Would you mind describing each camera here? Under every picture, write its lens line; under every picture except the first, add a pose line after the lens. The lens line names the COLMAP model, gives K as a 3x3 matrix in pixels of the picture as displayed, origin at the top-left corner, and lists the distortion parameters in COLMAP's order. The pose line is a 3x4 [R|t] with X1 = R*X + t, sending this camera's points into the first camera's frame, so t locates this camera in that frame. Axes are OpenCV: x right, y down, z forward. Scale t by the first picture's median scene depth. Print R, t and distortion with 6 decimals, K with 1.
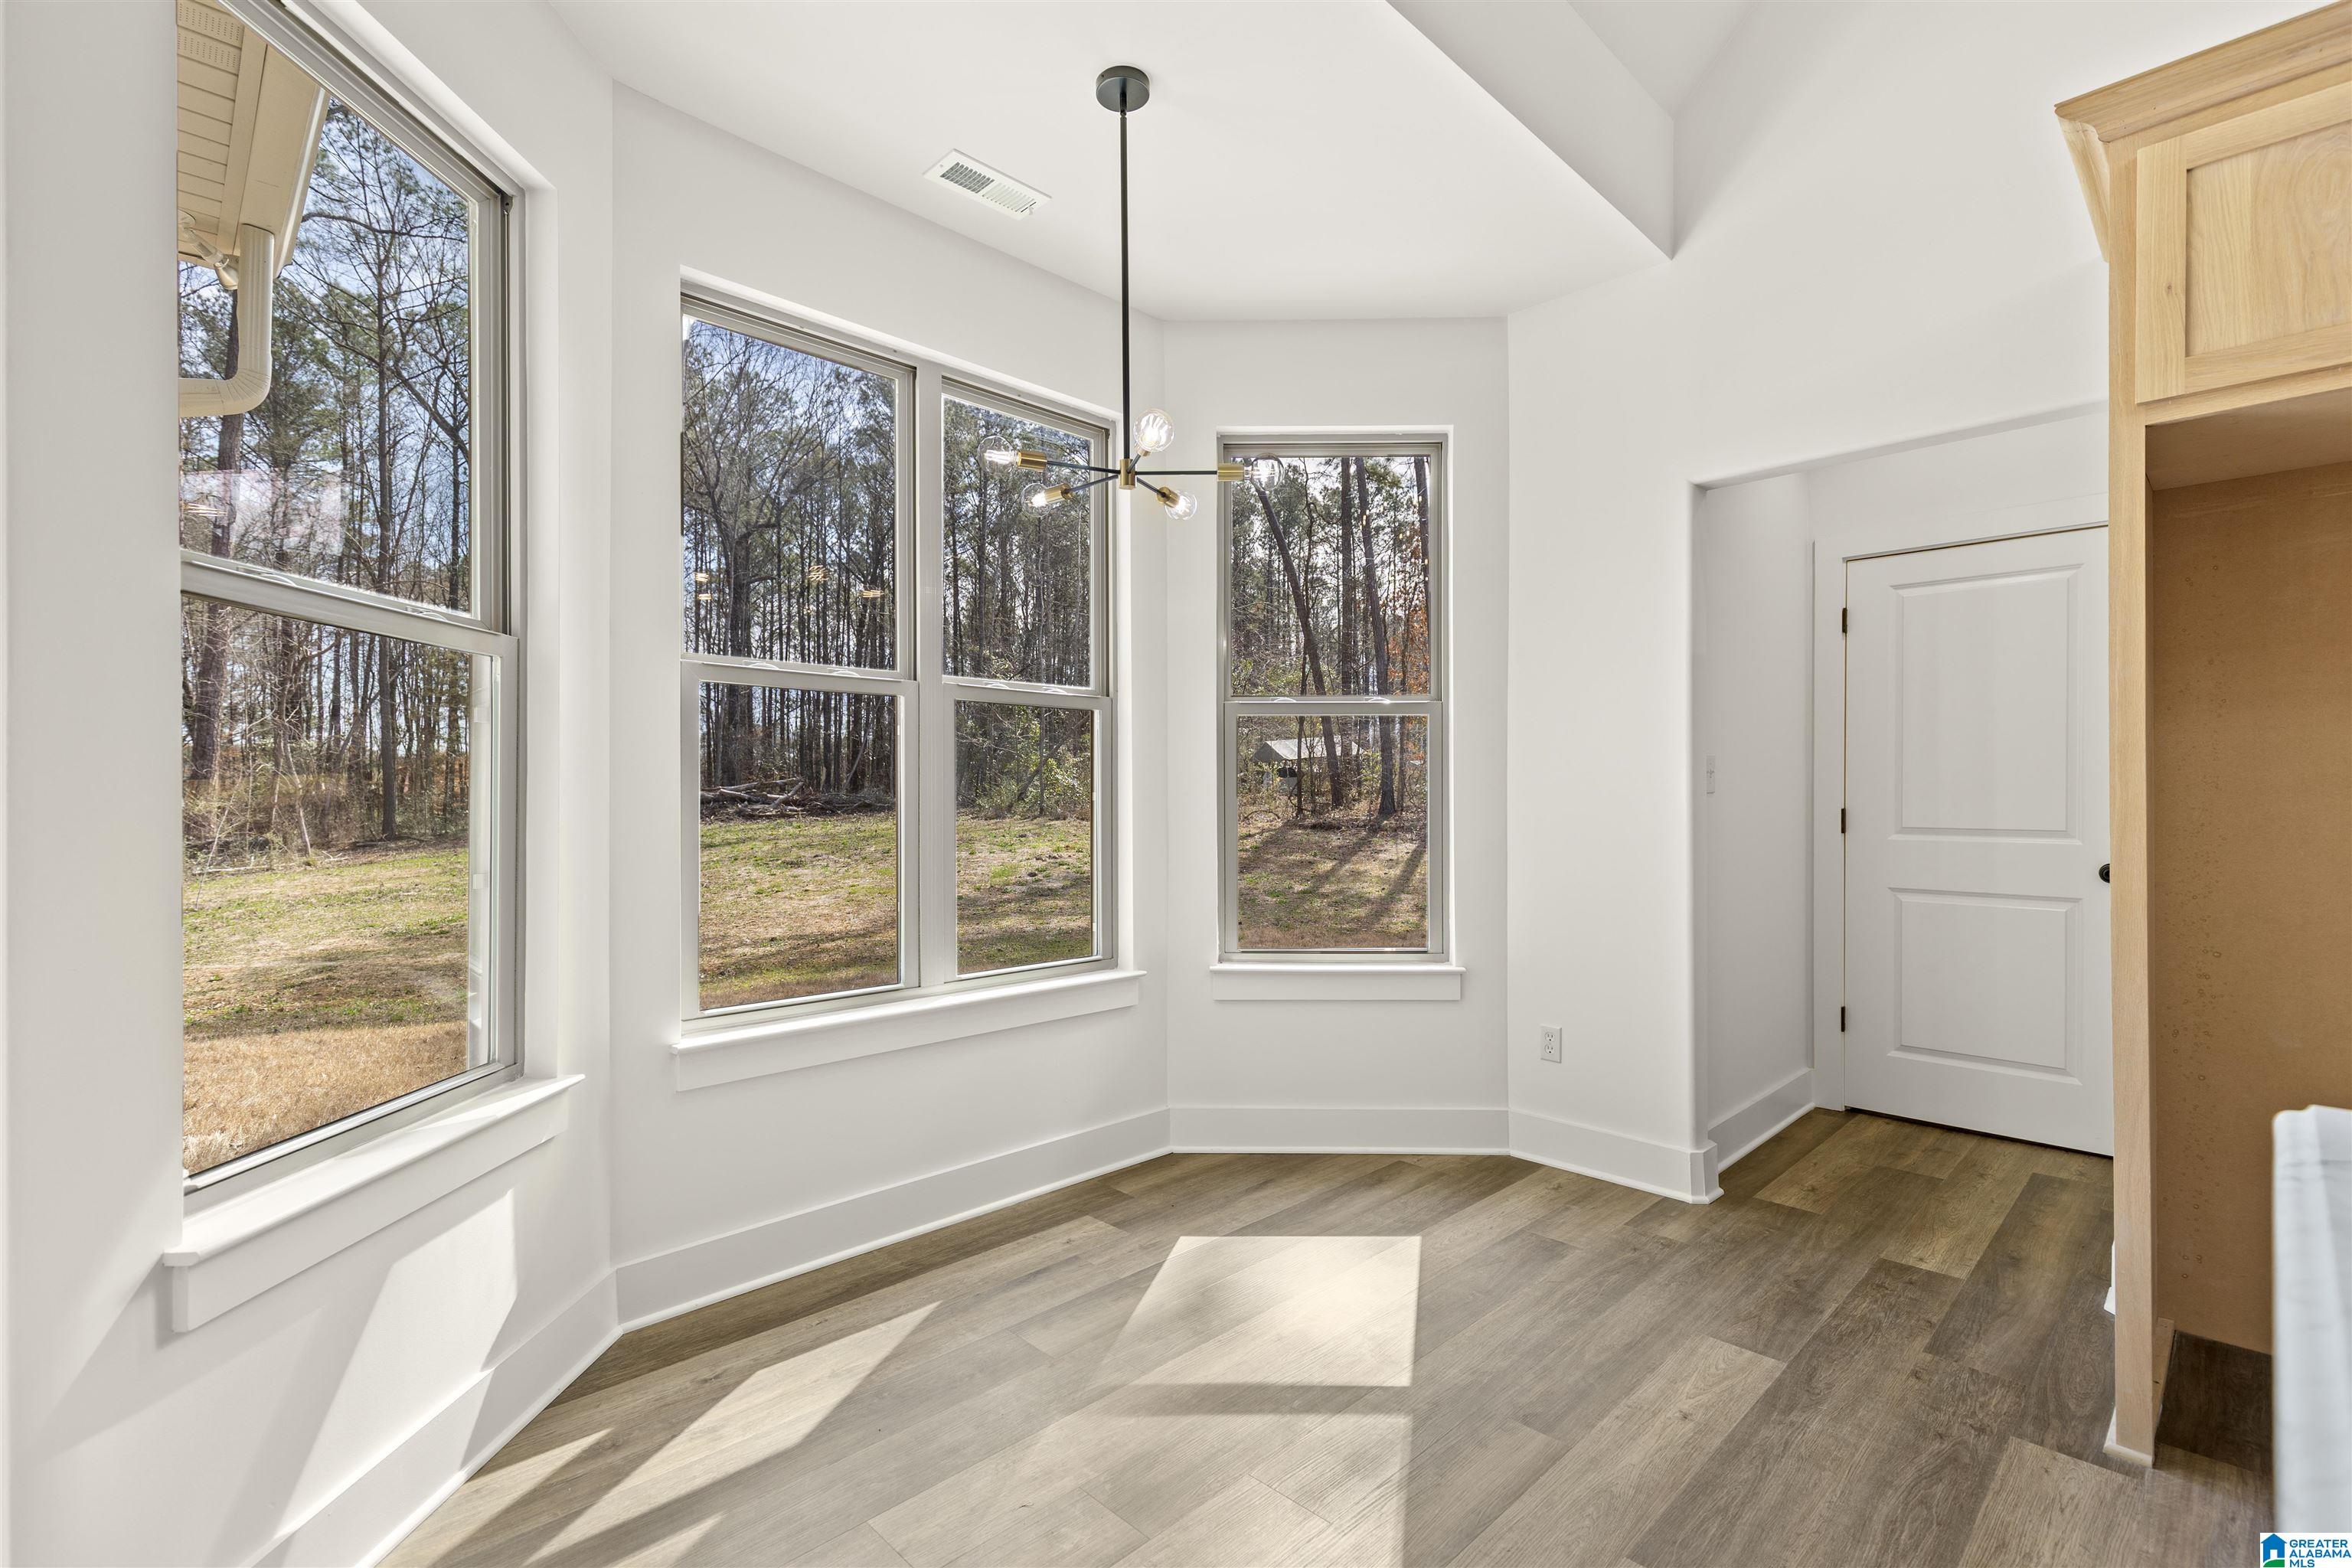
lens RADIAL K [[1063.7, 0, 1175.7], [0, 1063.7, 788.6], [0, 0, 1]] dist [0.004915, -0.000008]
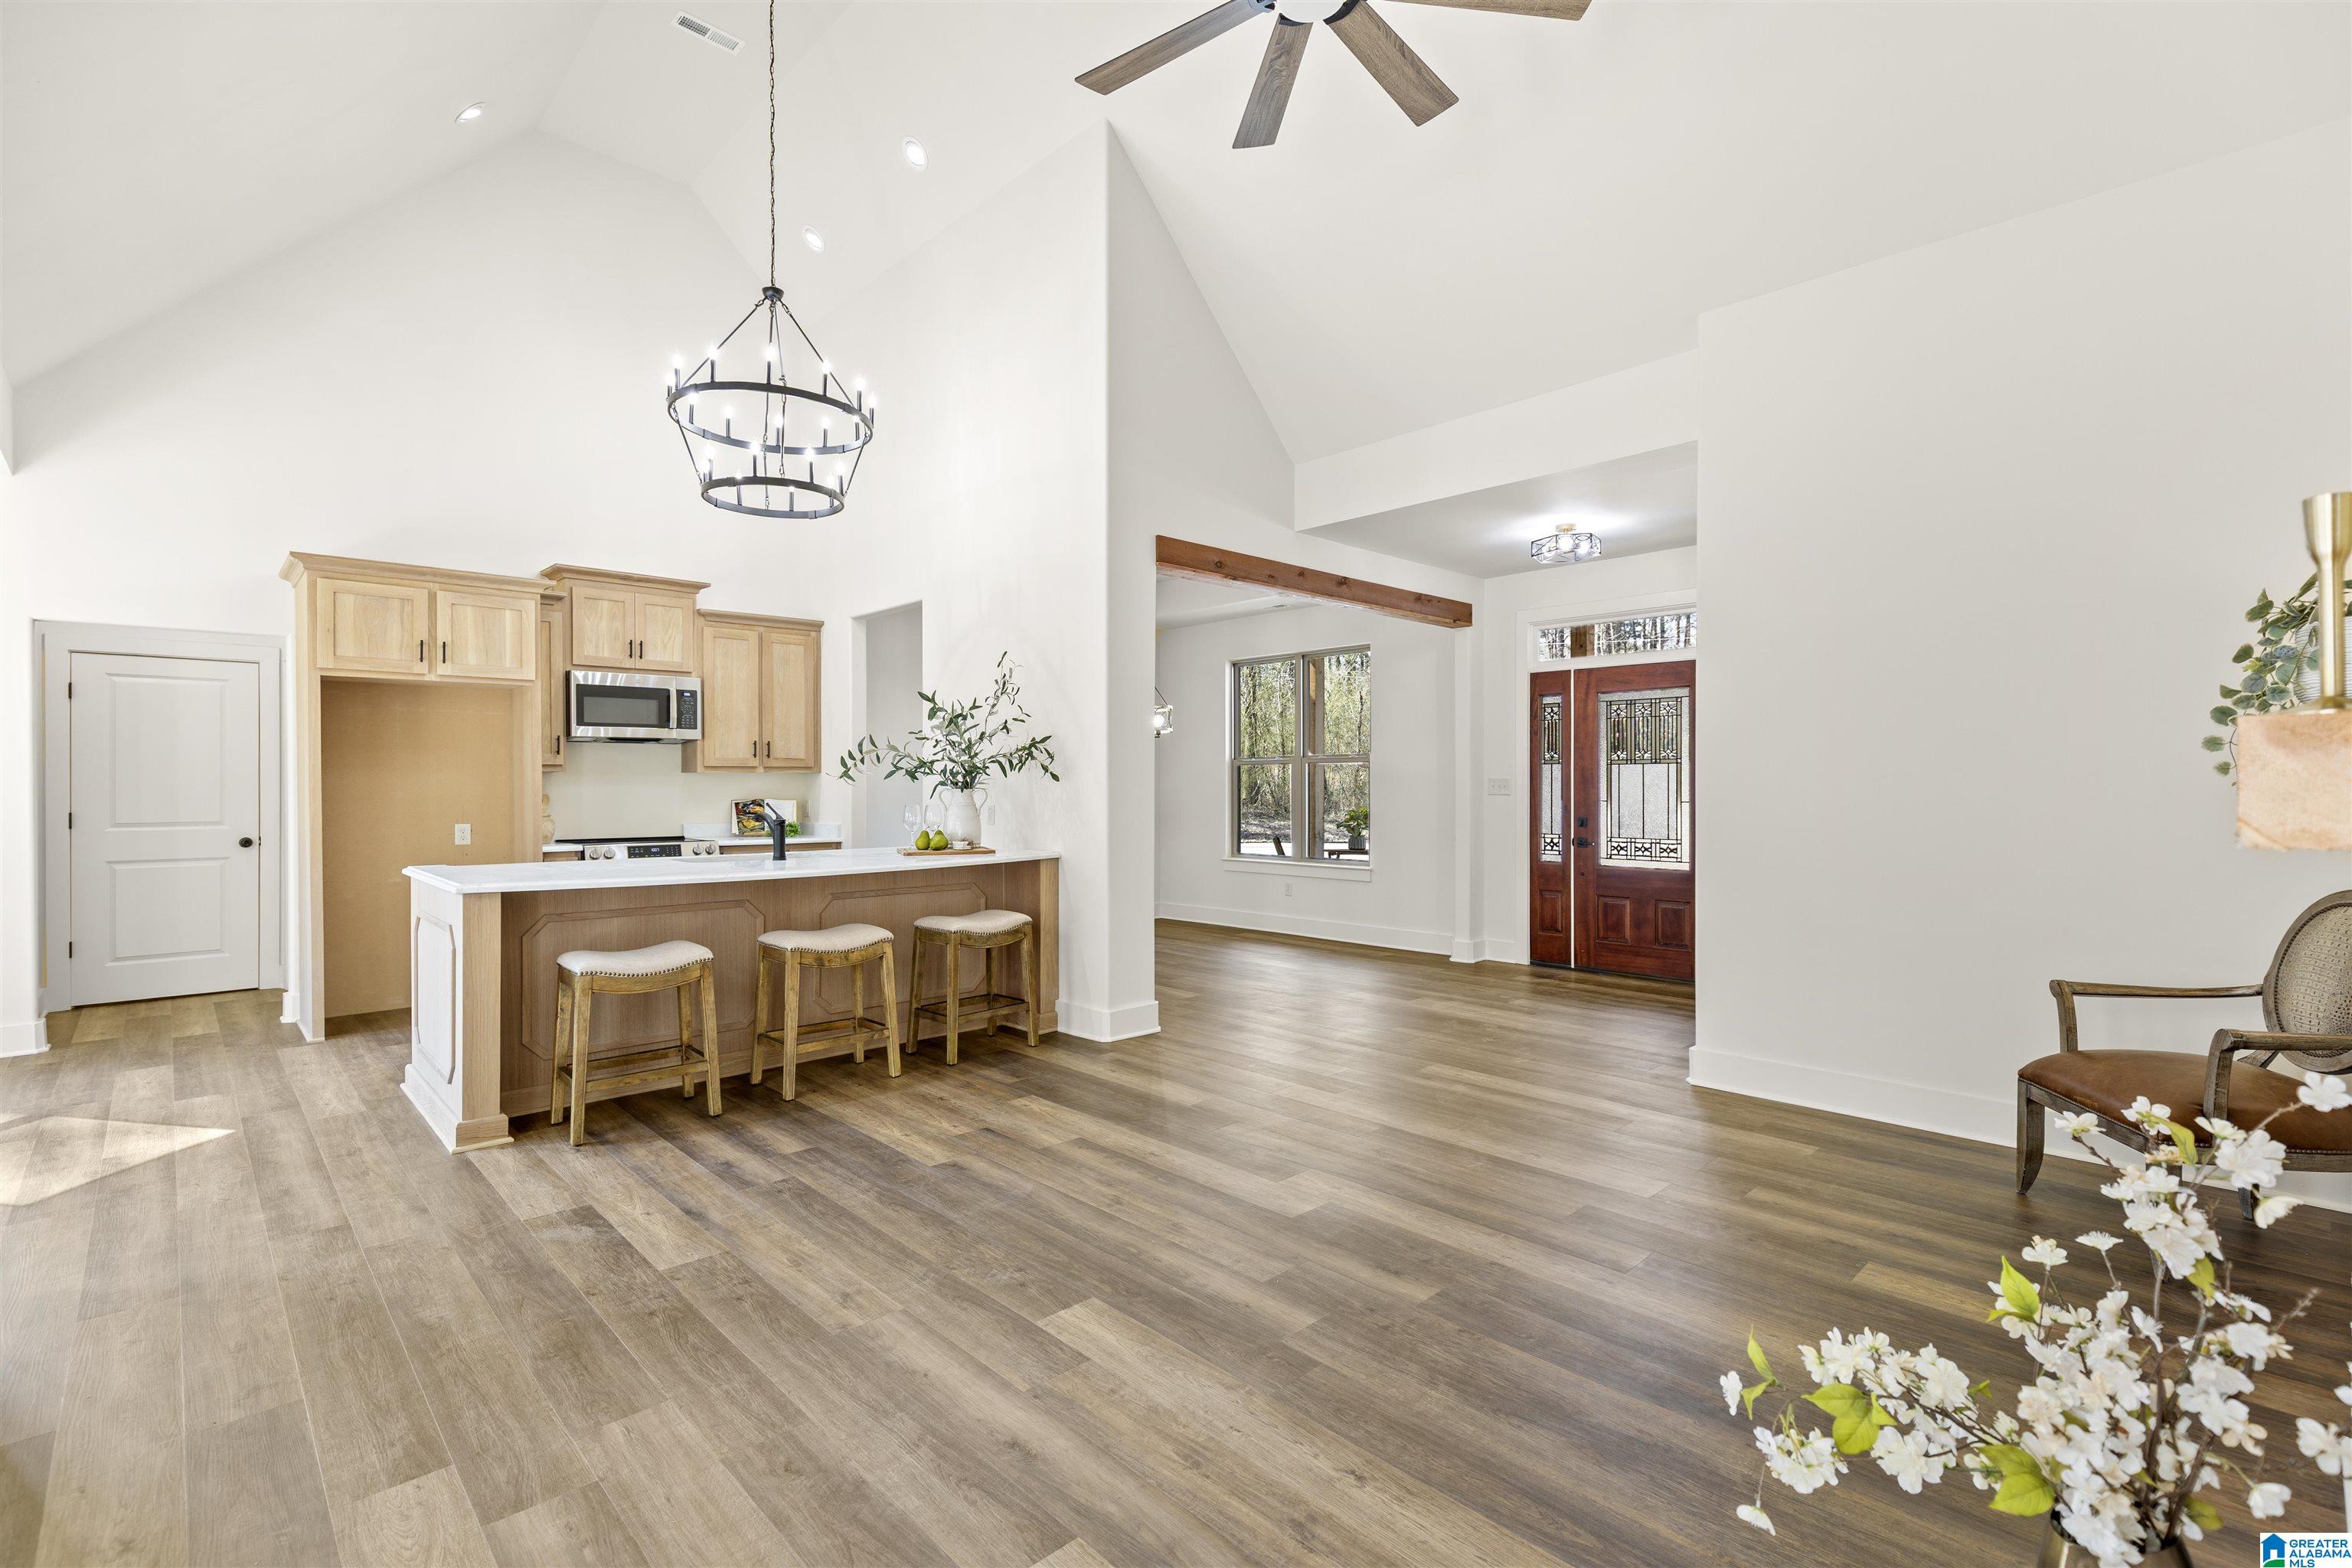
lens RADIAL K [[1063.7, 0, 1175.7], [0, 1063.7, 788.6], [0, 0, 1]] dist [0.004915, -0.000008]
pose [[0.003286, 0.004117, 0.999986, -1.127907], [-0.000806, 0.999991, -0.004115, -0.016027], [-0.999994, -0.000792, 0.003289, -0.755108]]
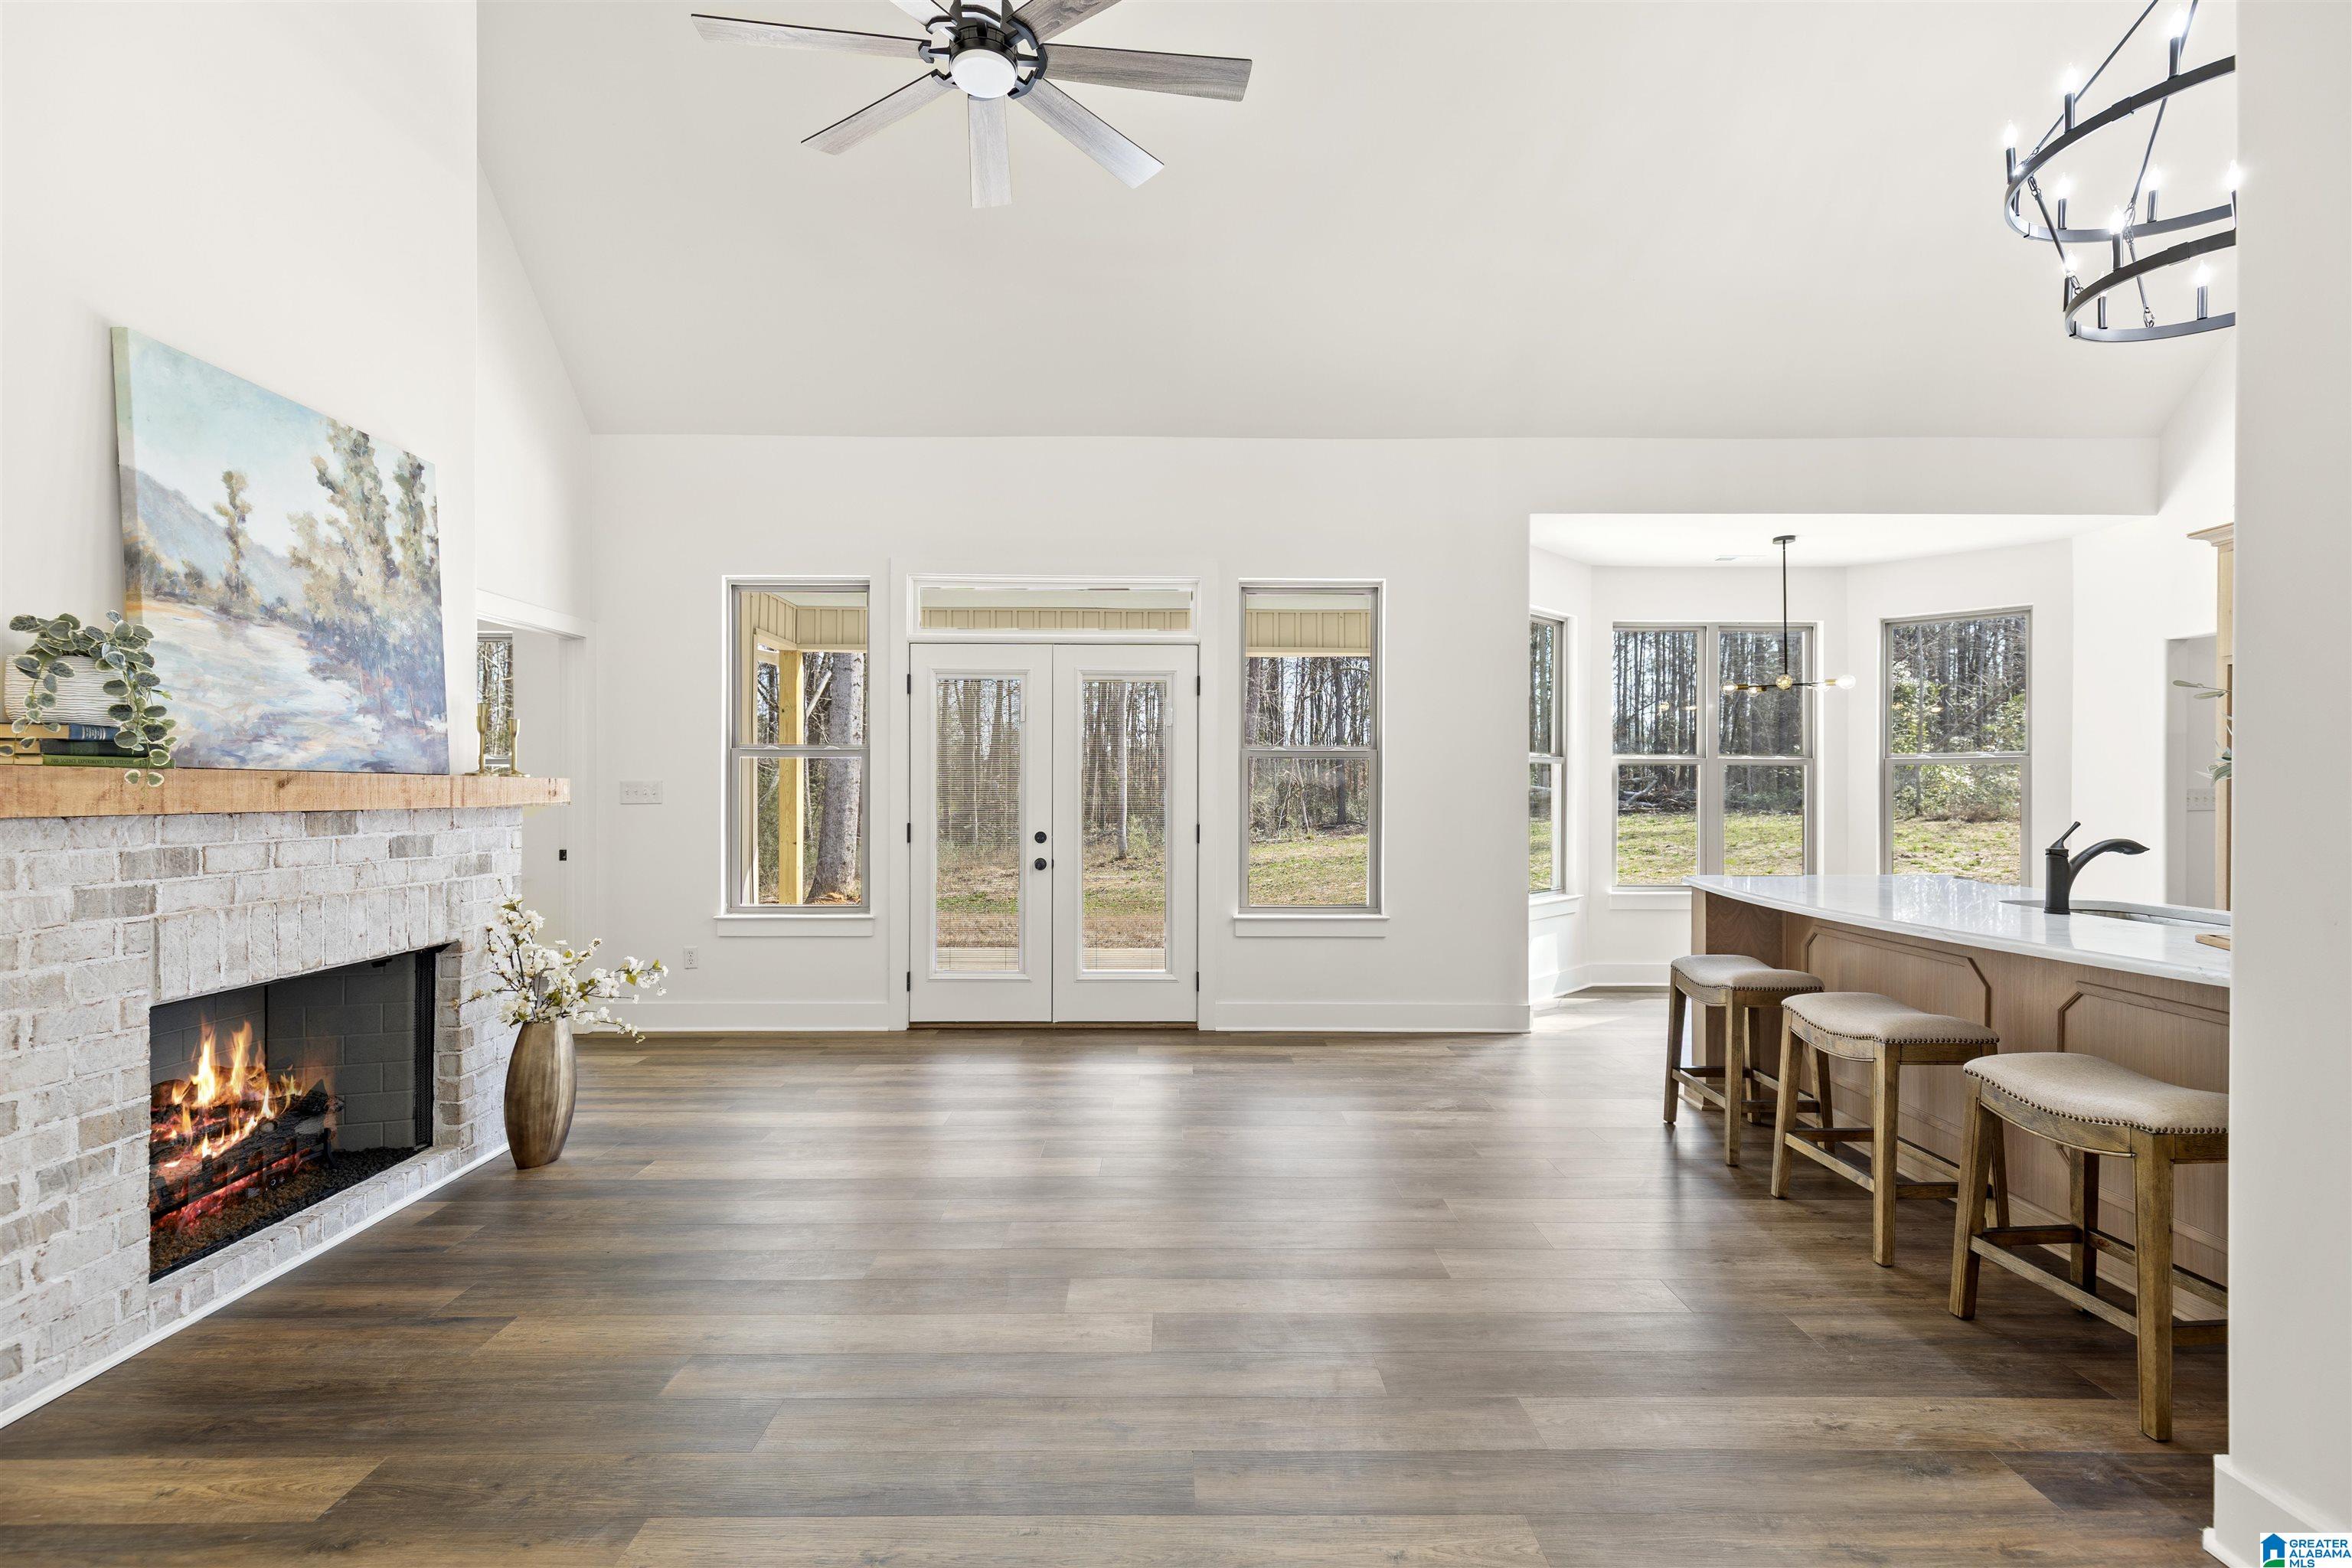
lens RADIAL K [[1063.7, 0, 1175.7], [0, 1063.7, 788.6], [0, 0, 1]] dist [0.004915, -0.000008]
pose [[0.724192, 0.004743, -0.689582, 0.494262], [-0.001720, 0.999986, 0.005071, -0.034006], [0.689596, -0.002486, 0.724190, -1.426855]]
